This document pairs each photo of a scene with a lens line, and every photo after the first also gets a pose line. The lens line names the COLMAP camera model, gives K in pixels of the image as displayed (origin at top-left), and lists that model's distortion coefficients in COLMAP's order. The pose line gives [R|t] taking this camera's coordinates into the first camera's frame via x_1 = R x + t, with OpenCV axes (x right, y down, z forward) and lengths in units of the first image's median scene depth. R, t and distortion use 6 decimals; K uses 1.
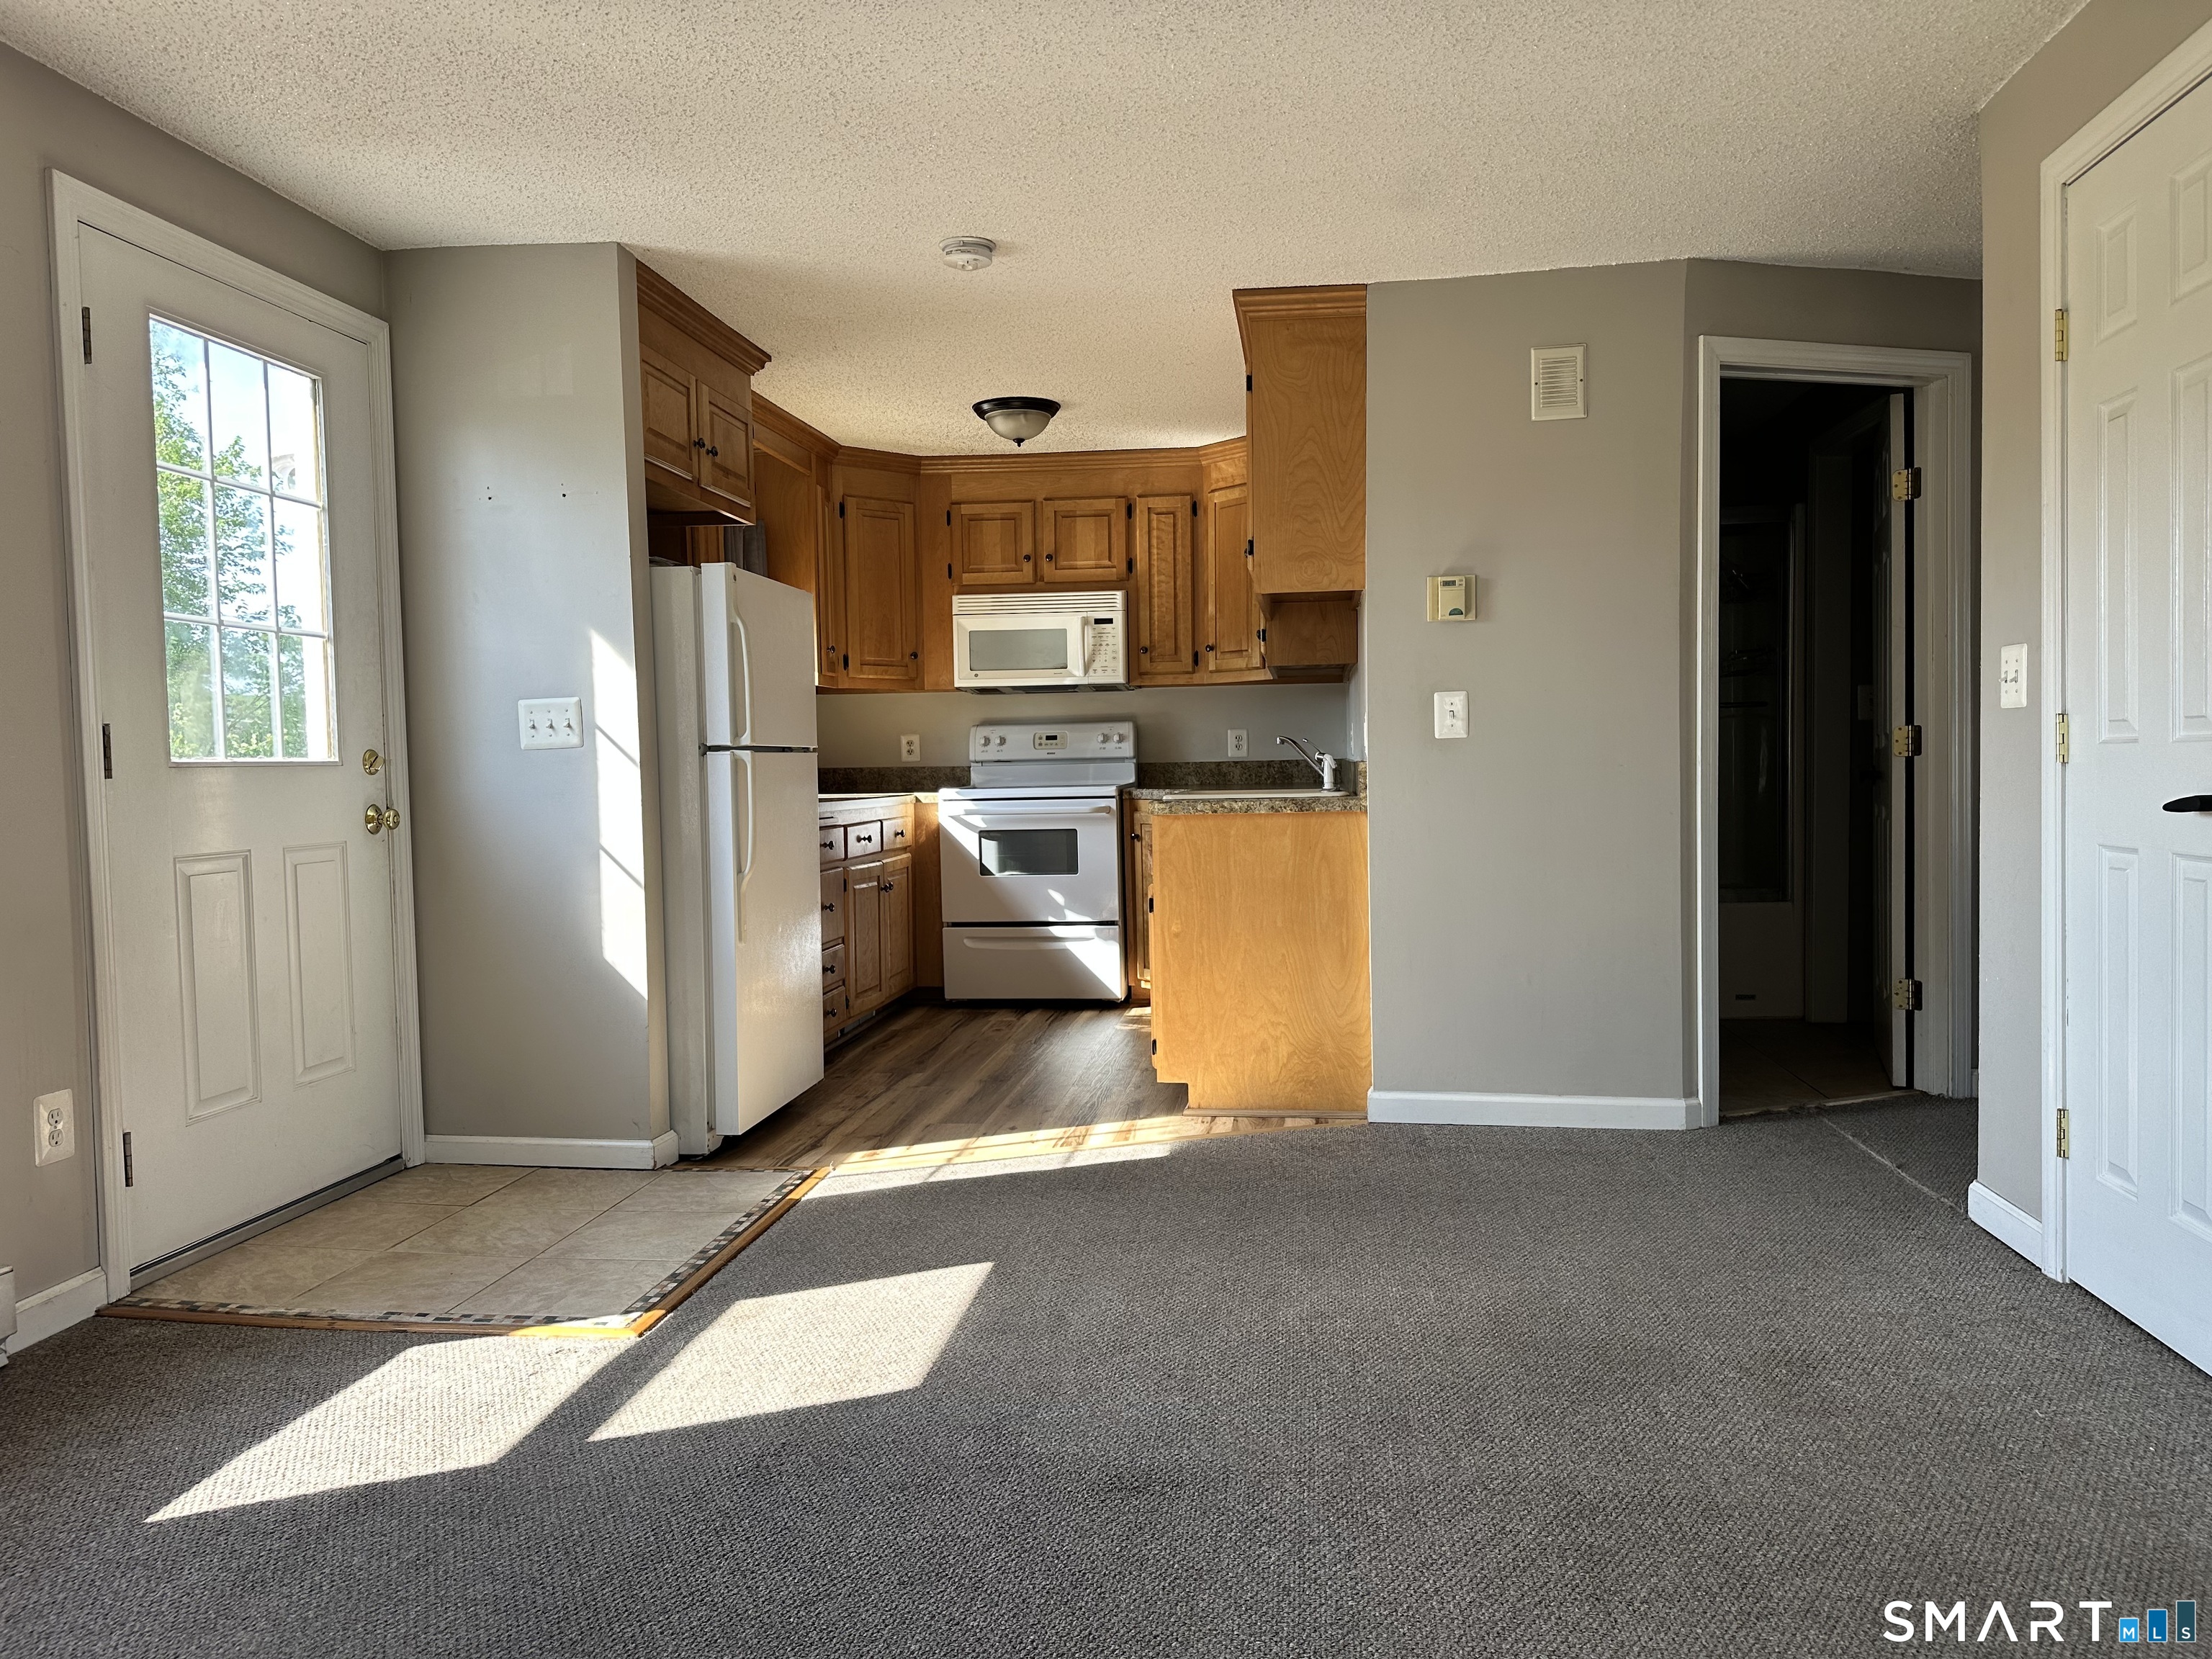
lens RADIAL K [[1537.4, 0, 1111.0], [0, 1537.4, 826.0], [0, 0, 1]] dist [0.101991, -0.157549]
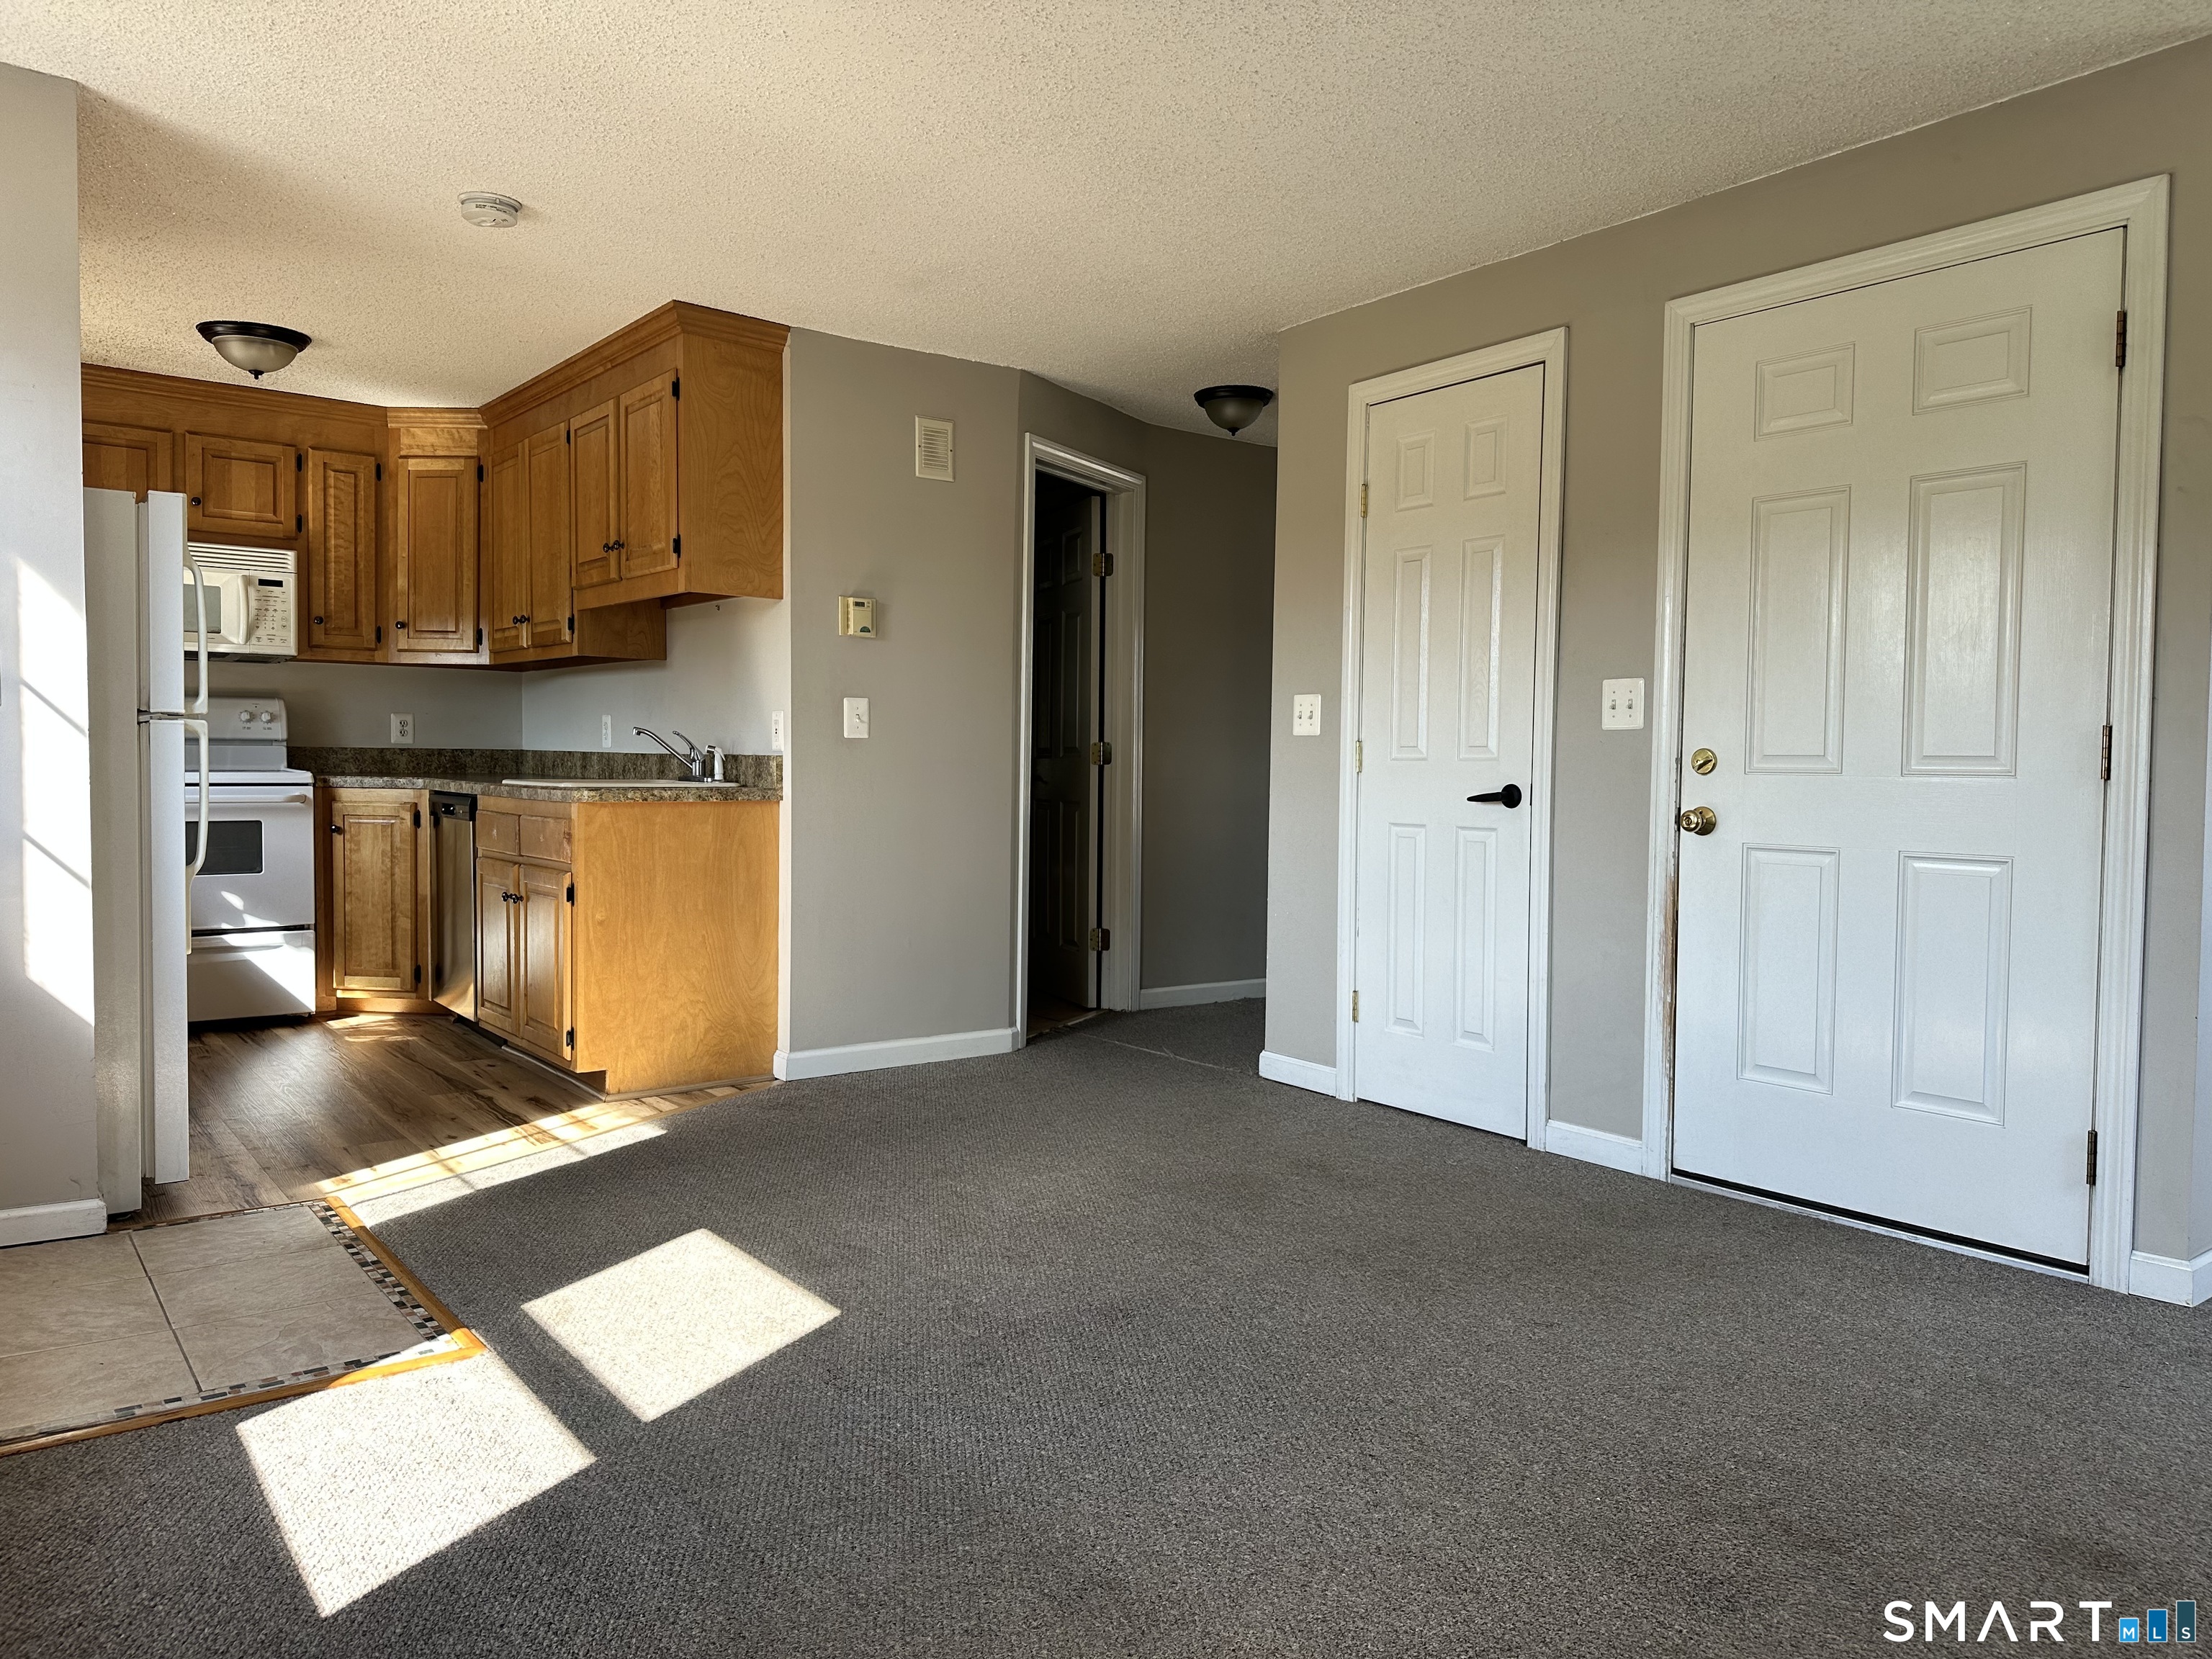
lens RADIAL K [[1543.3, 0, 1127.8], [0, 1543.3, 822.4], [0, 0, 1]] dist [0.127191, -0.212359]
pose [[0.701397, -0.000317, 0.712770, -0.427901], [0.002894, 0.999993, -0.002403, 0.008793], [-0.712765, 0.003748, 0.701393, 0.041538]]
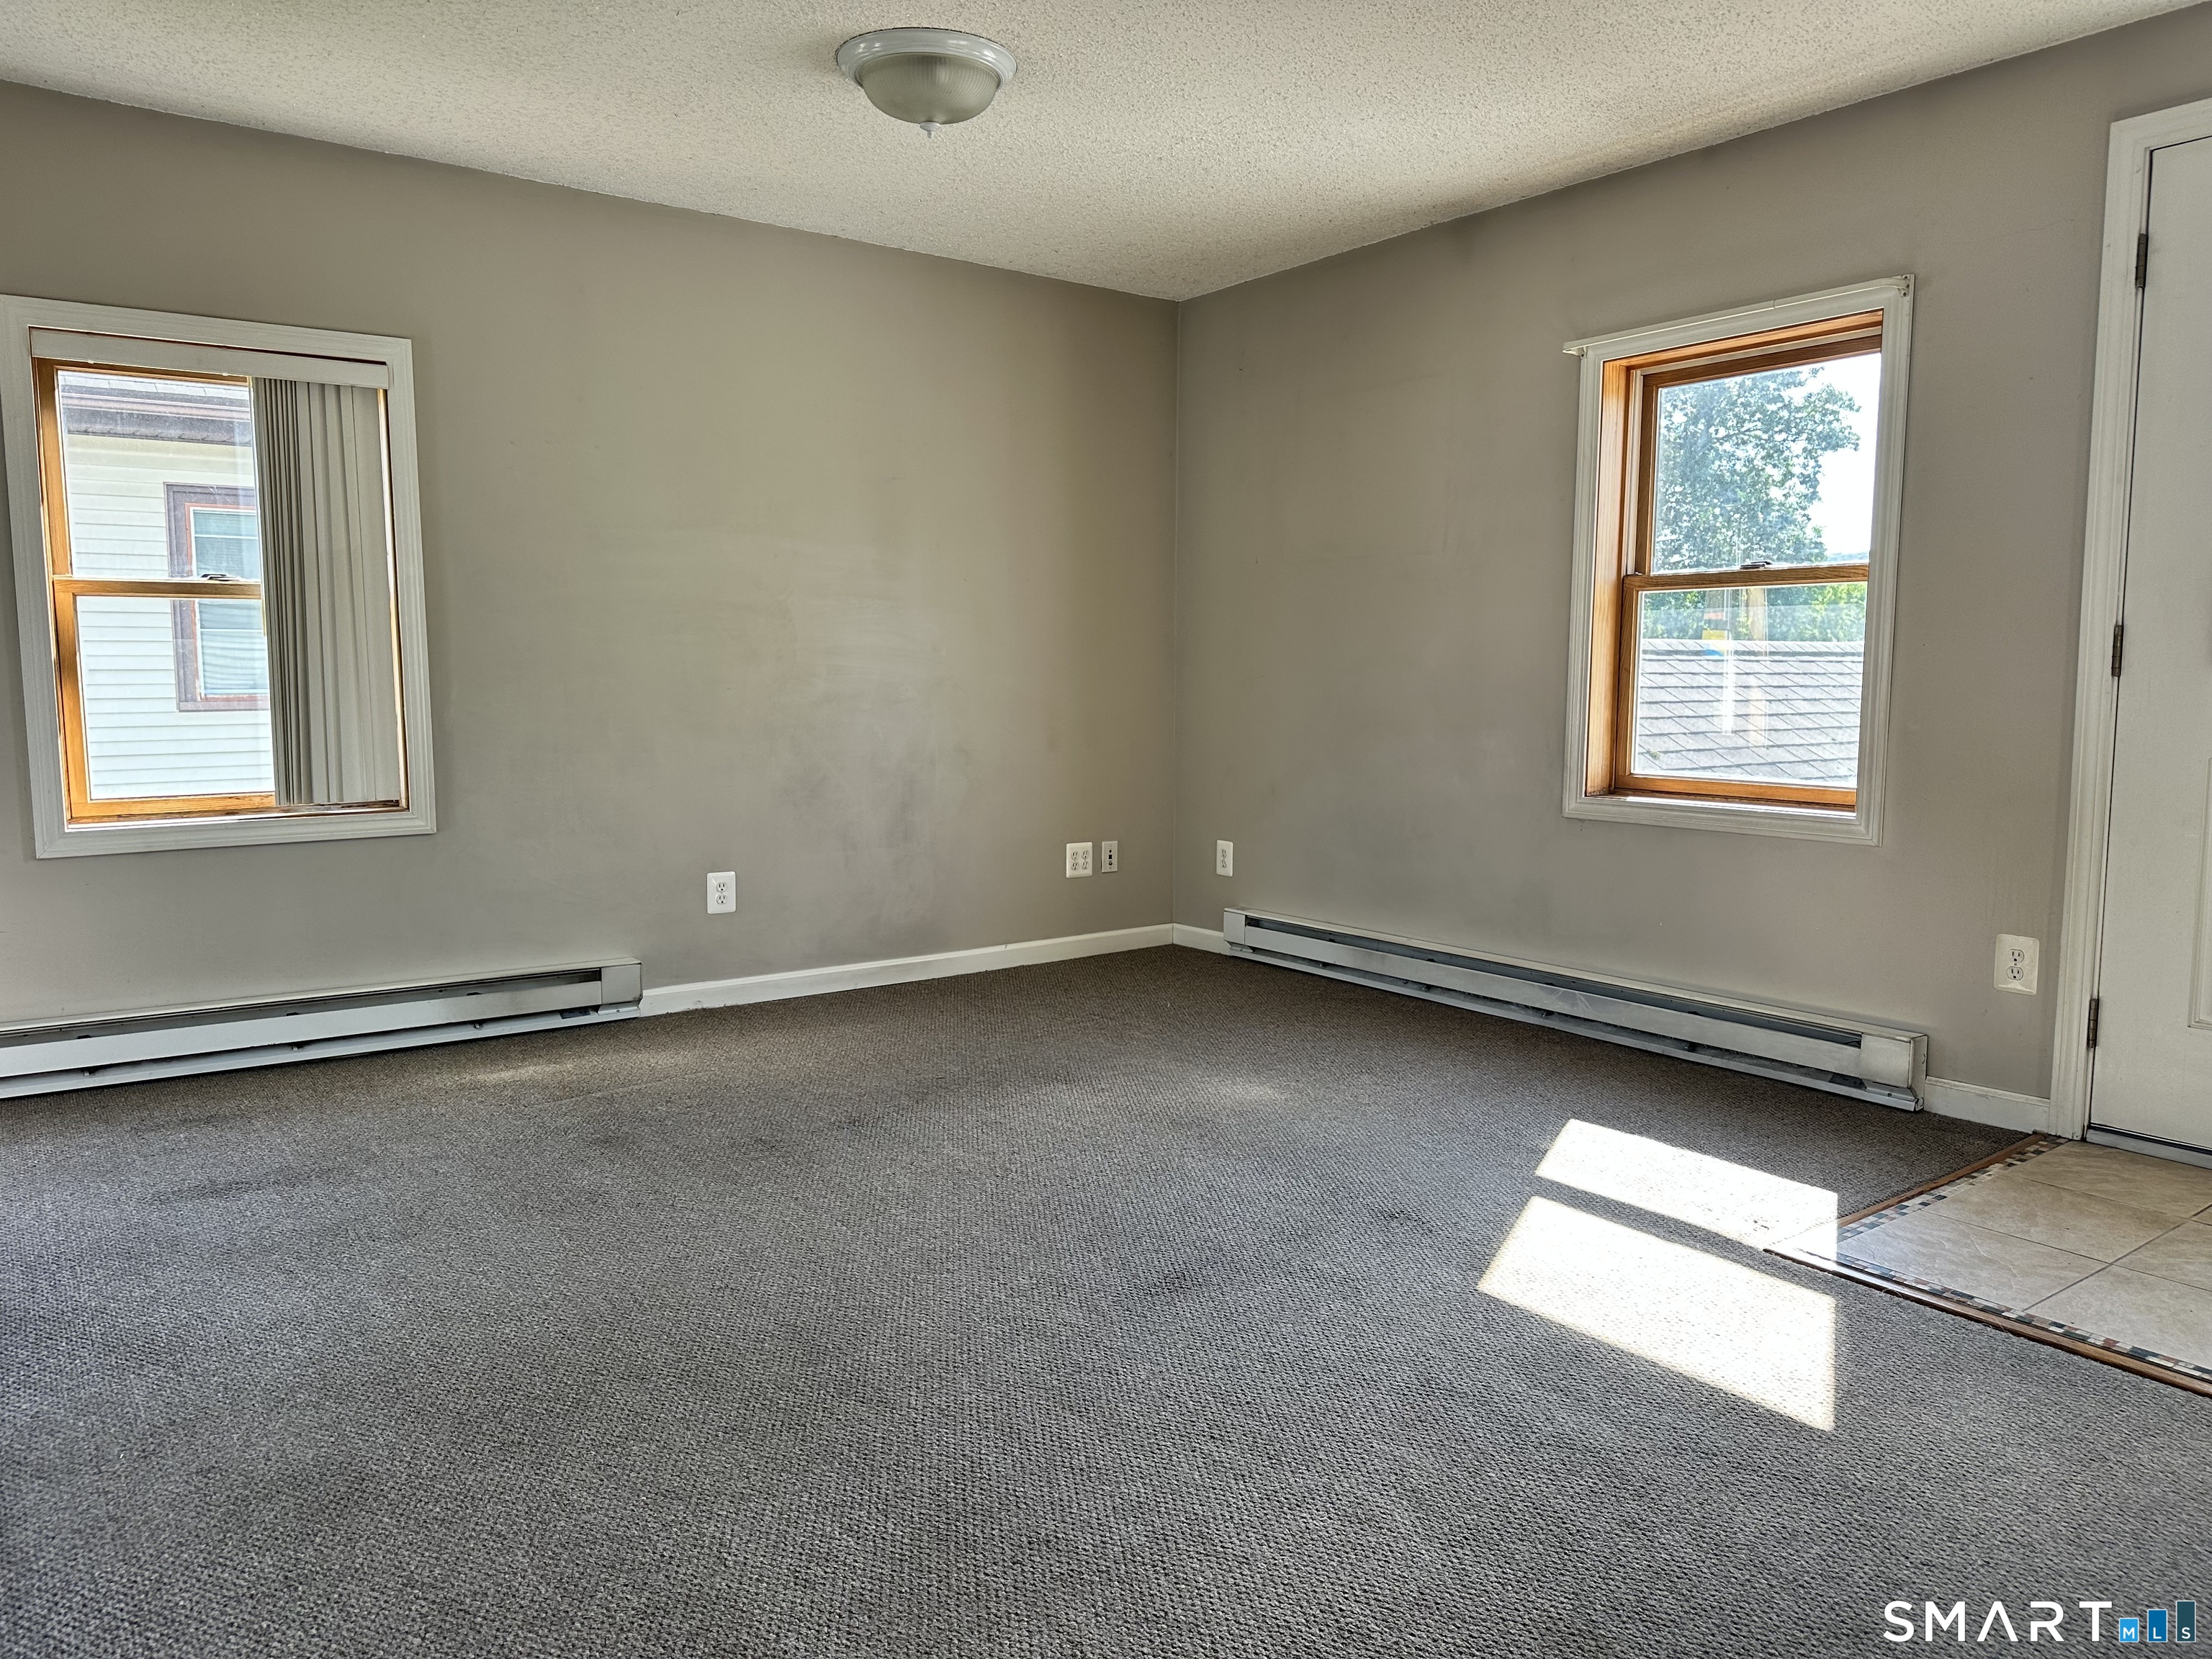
lens RADIAL K [[1563.0, 0, 1103.0], [0, 1563.0, 832.3], [0, 0, 1]] dist [0.025608, -0.044447]
pose [[-0.732027, 0.092883, -0.674914, 0.403425], [-0.012007, 0.988750, 0.149097, -0.050158], [0.681170, 0.117247, -0.722676, 0.855167]]
